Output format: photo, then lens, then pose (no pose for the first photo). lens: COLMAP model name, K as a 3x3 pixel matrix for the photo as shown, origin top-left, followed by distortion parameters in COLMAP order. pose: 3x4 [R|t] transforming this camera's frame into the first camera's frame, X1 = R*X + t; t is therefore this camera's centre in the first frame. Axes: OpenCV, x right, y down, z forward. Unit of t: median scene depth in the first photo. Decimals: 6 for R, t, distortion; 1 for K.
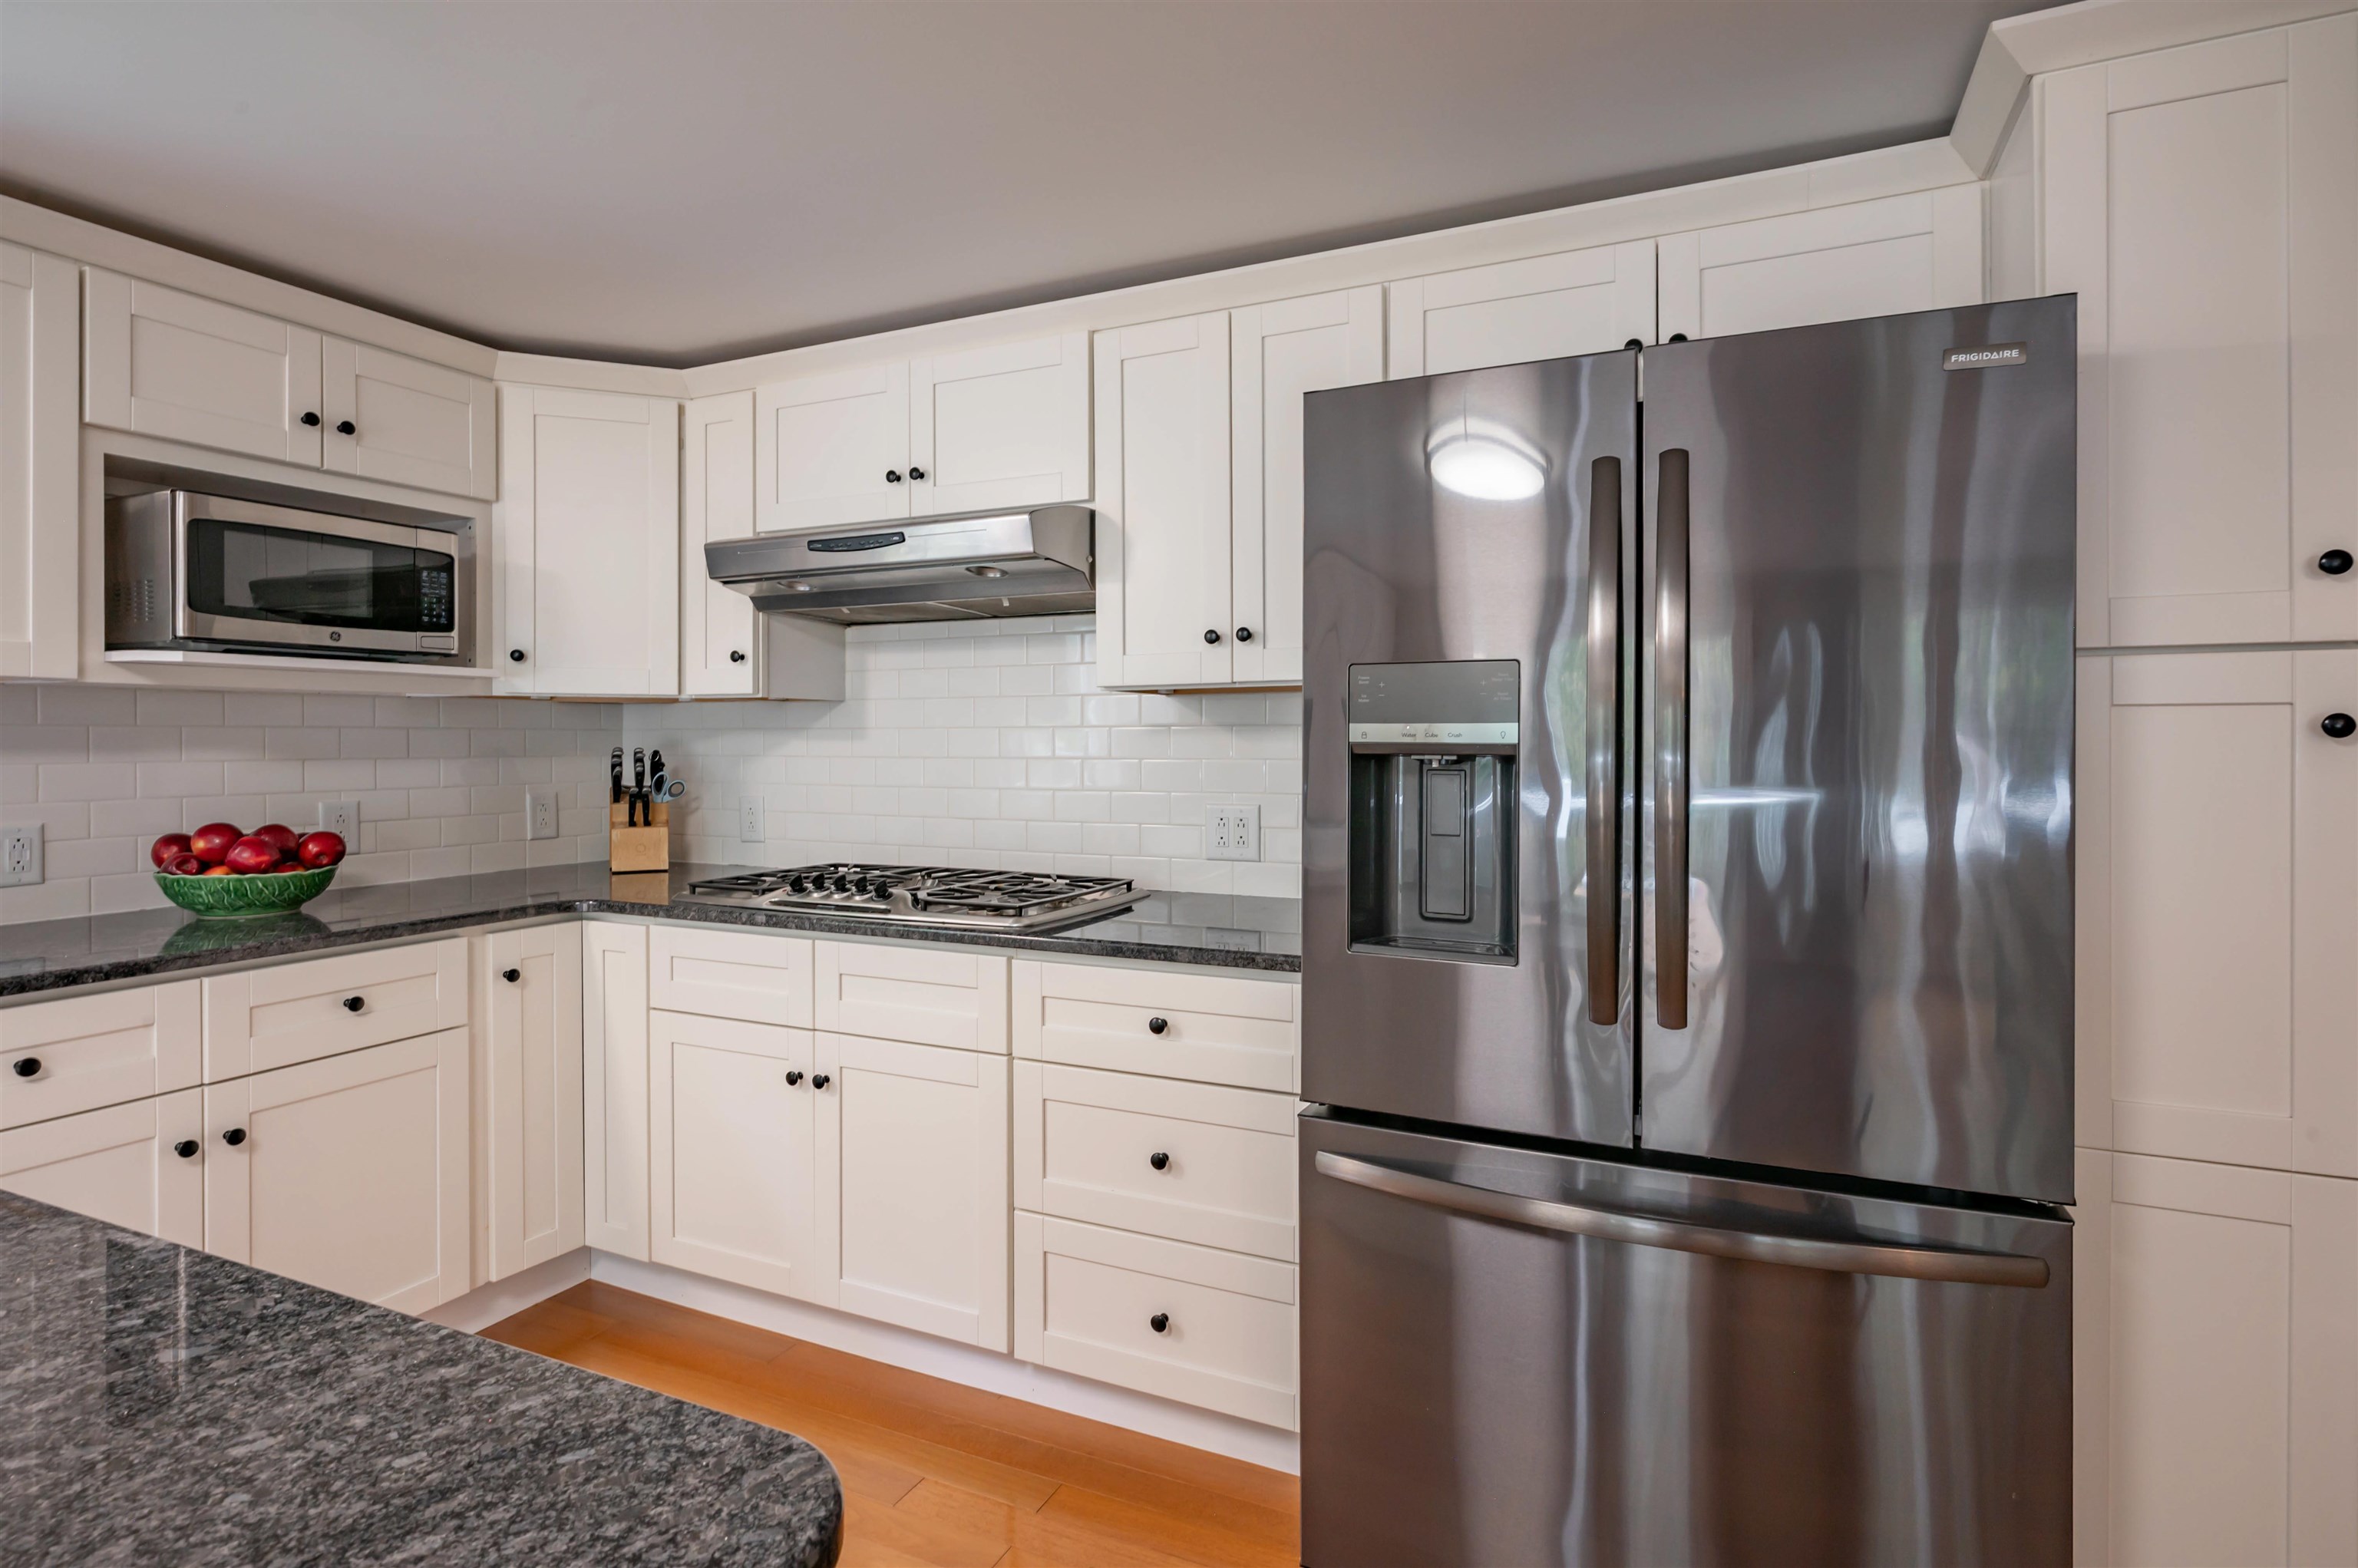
lens RADIAL K [[1161.7, 0, 1188.3], [0, 1161.7, 750.3], [0, 0, 1]] dist [0.016633, 0.000088]
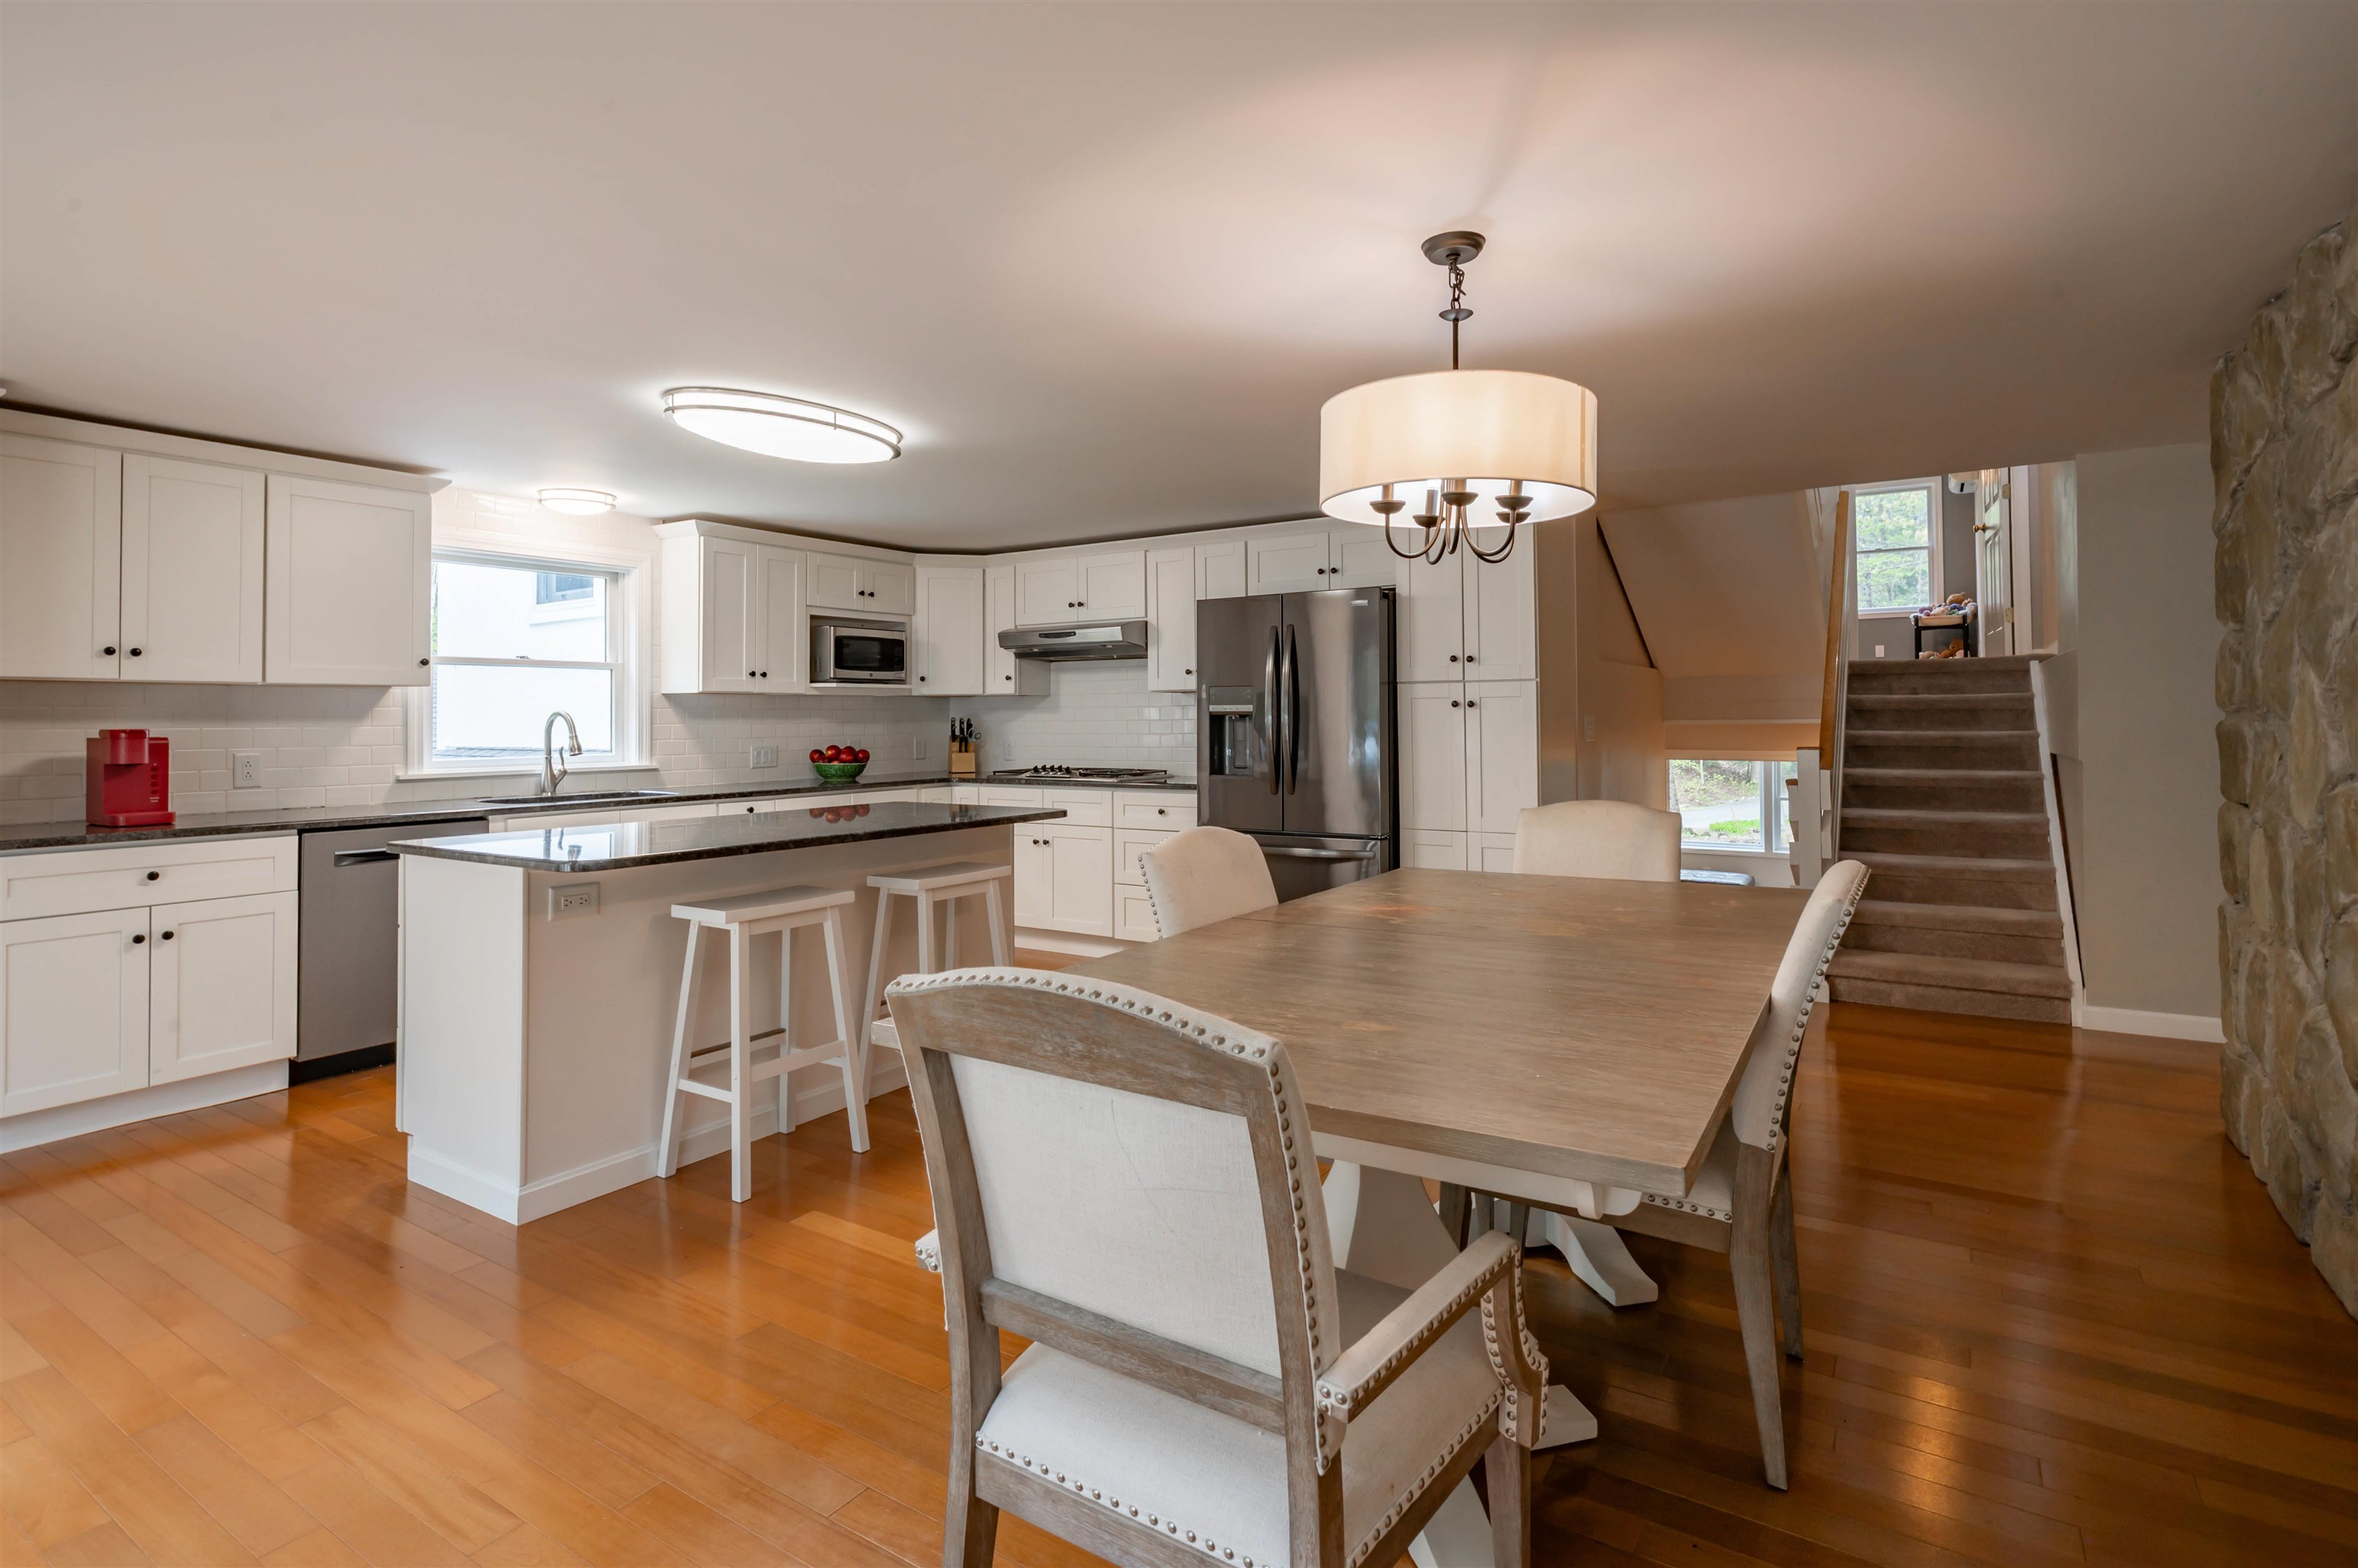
lens RADIAL K [[1188.2, 0, 1199.8], [0, 1188.2, 699.3], [0, 0, 1]] dist [0.004507, 0.001026]
pose [[0.988615, -0.011149, -0.150053, 0.410414], [0.007957, 0.999730, -0.021851, 0.020987], [0.150256, 0.020408, 0.988436, -1.517011]]
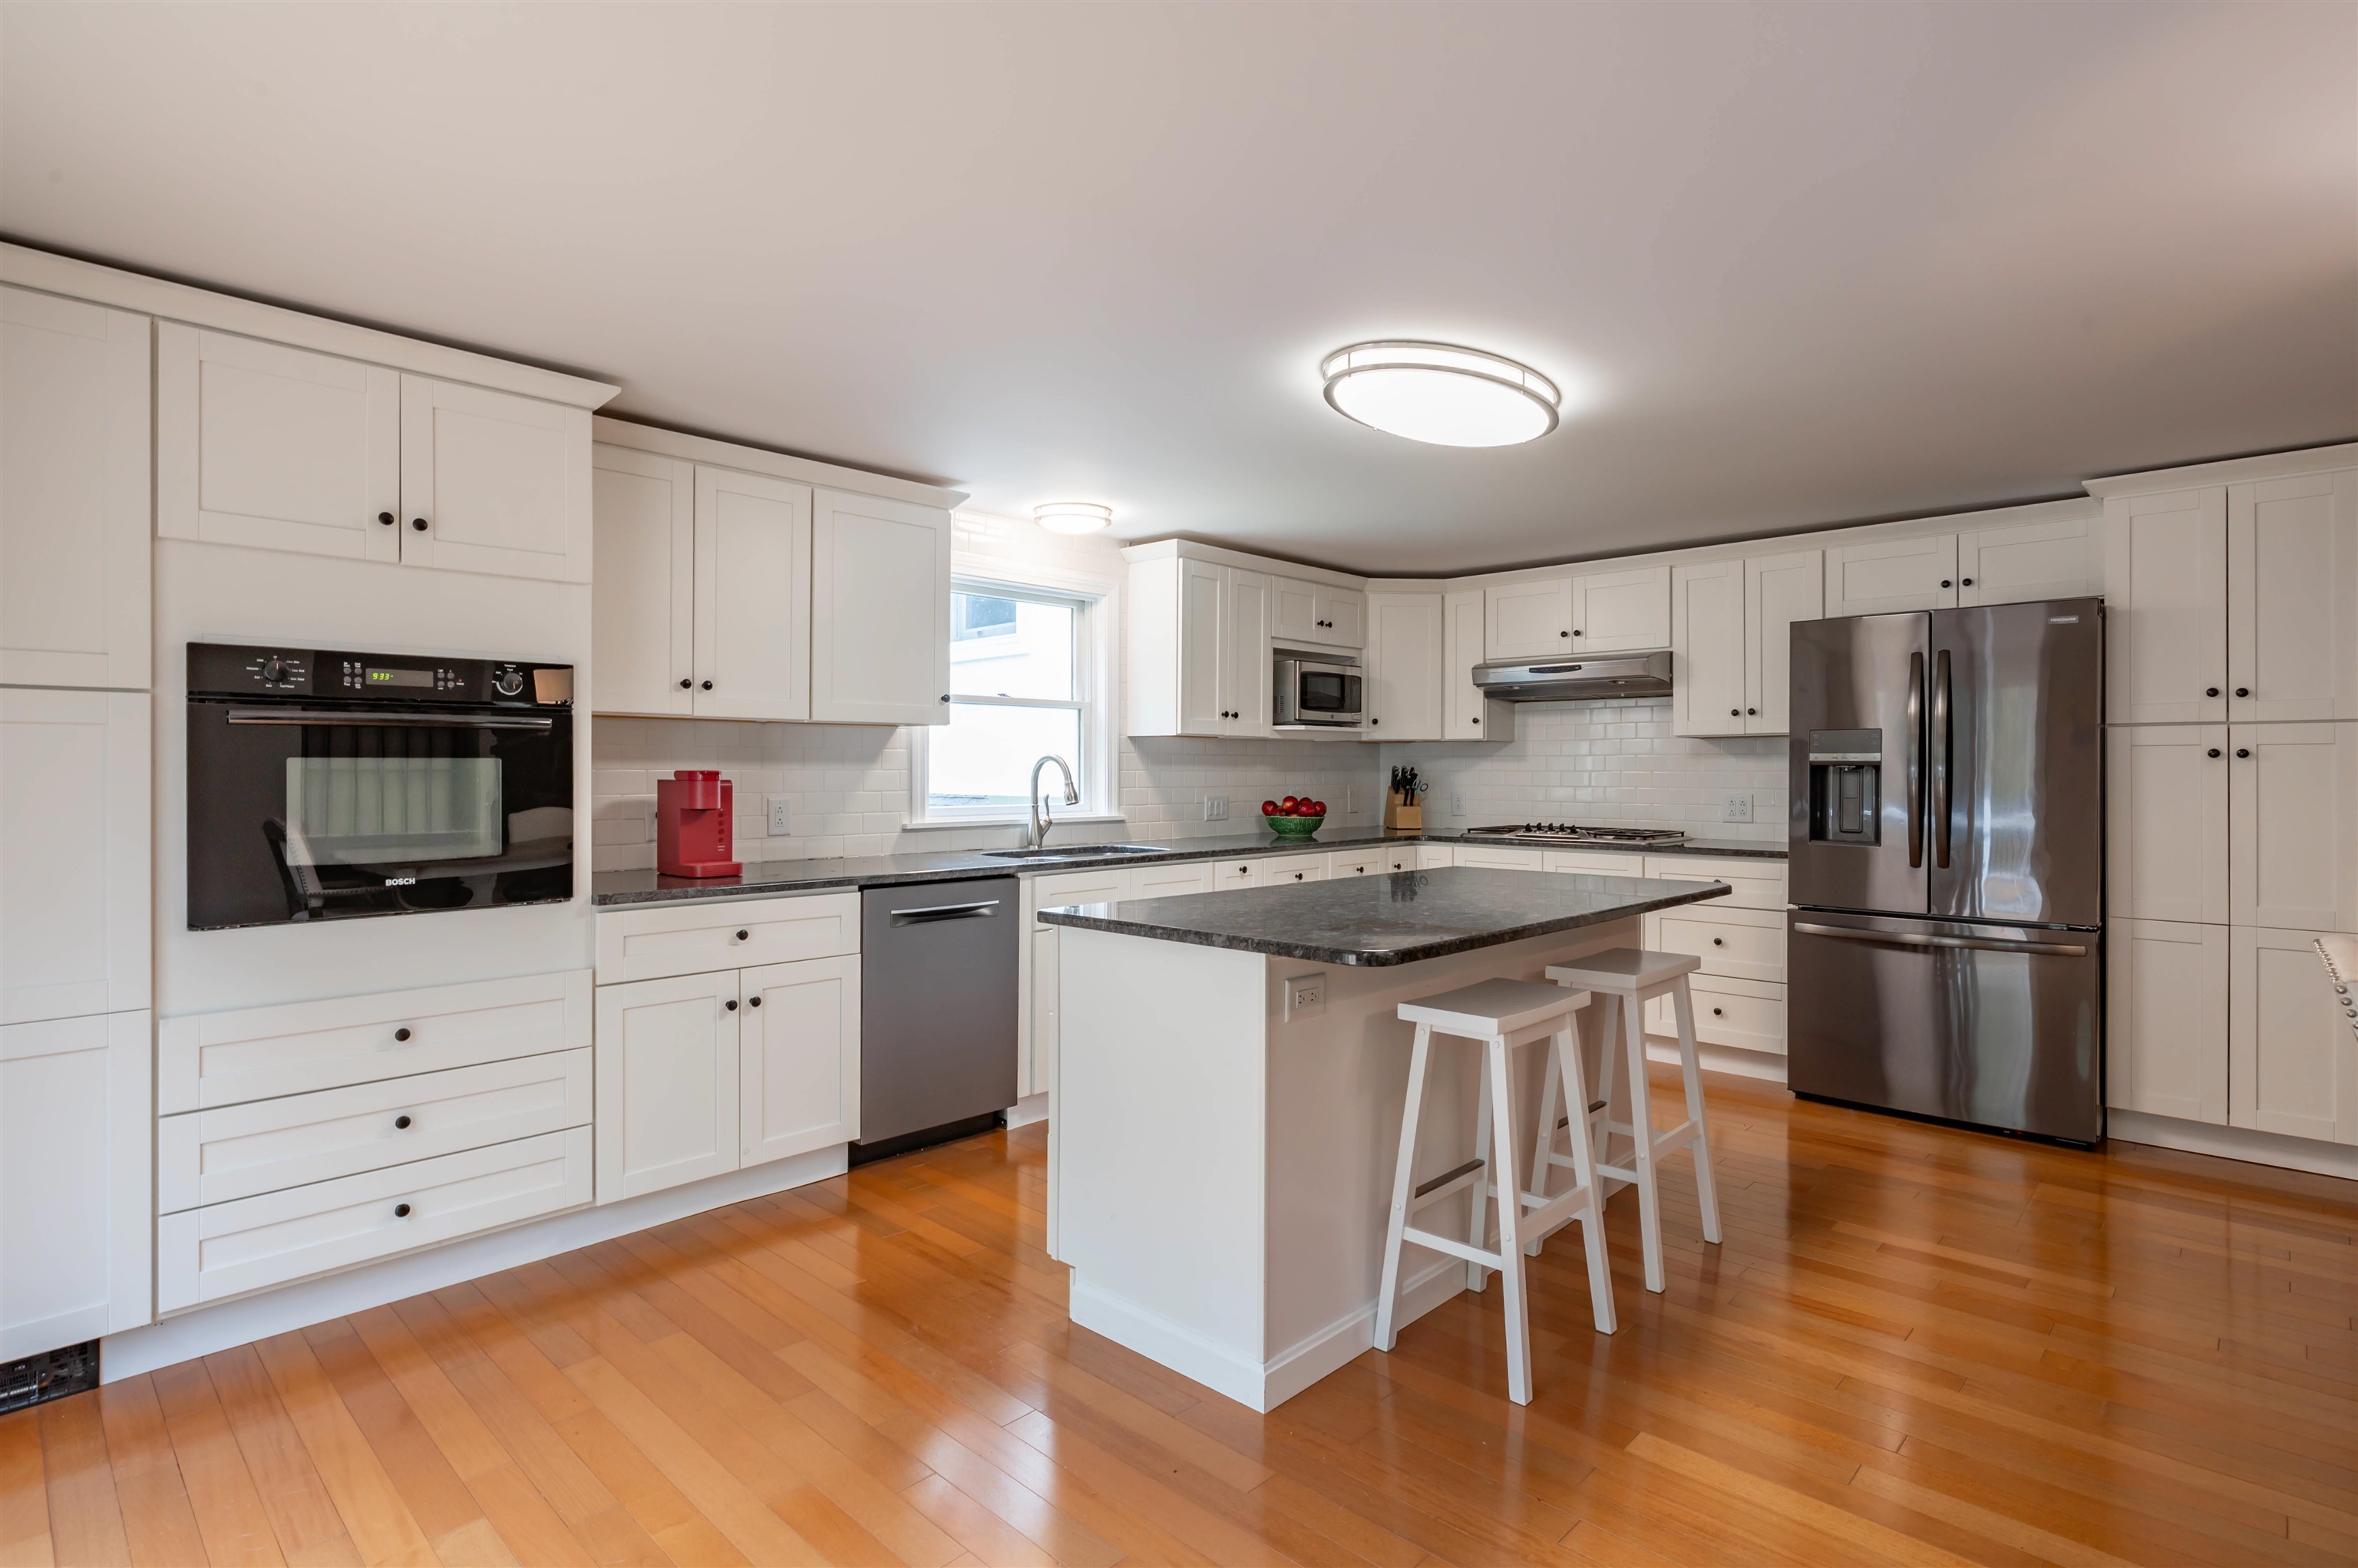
lens RADIAL K [[1212.0, 0, 1179.5], [0, 1212.0, 772.3], [0, 0, 1]] dist [-0.002835, 0.000268]
pose [[0.940524, 0.001045, -0.339725, -0.178313], [-0.002311, 0.999992, -0.003321, 0.020628], [0.339719, 0.003909, 0.940519, -1.345323]]
